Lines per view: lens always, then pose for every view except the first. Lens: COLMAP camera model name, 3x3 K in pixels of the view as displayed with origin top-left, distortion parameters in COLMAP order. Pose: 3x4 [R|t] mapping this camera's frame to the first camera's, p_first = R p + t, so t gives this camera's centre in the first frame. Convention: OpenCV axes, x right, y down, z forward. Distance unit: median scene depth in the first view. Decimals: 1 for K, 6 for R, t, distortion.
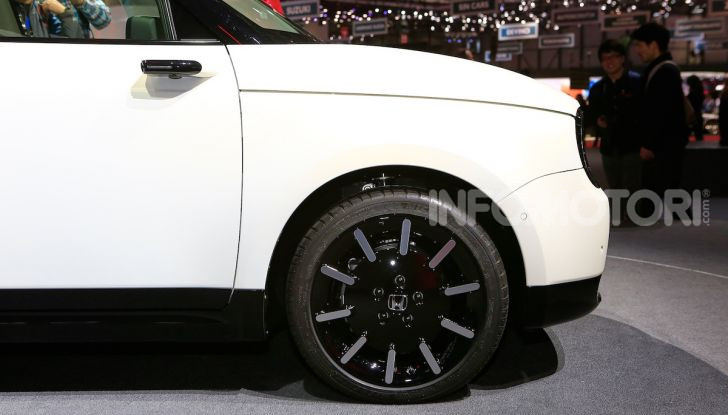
lens RADIAL K [[1046.9, 0, 360.3], [0, 1046.9, 205.6], [0, 0, 1]] dist [0.022148, 0.000000]
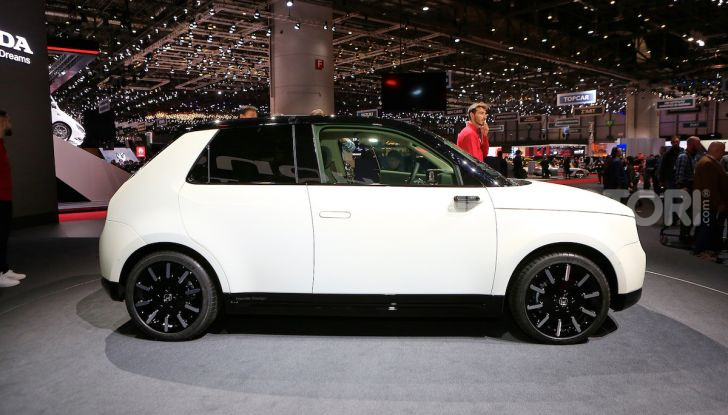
lens RADIAL K [[526.2, 0, 369.1], [0, 526.2, 210.1], [0, 0, 1]] dist [-0.043380, 0.007029]
pose [[0.999159, 0.001407, -0.040969, -0.339140], [-0.001360, 0.999998, 0.001178, -0.106301], [0.040970, -0.001121, 0.999160, -0.155414]]
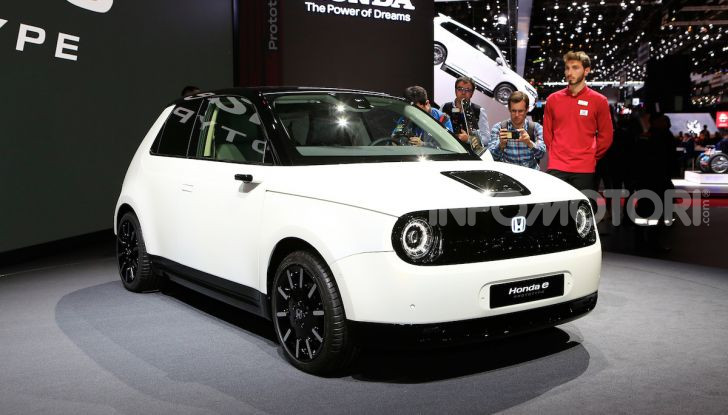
lens RADIAL K [[798.5, 0, 363.3], [0, 798.5, 209.1], [0, 0, 1]] dist [0.002520, 0.000000]
pose [[0.595420, 0.079820, -0.799440, 1.183718], [-0.078371, 0.996077, 0.041082, -0.151191], [0.799583, 0.038192, 0.599340, 0.255573]]
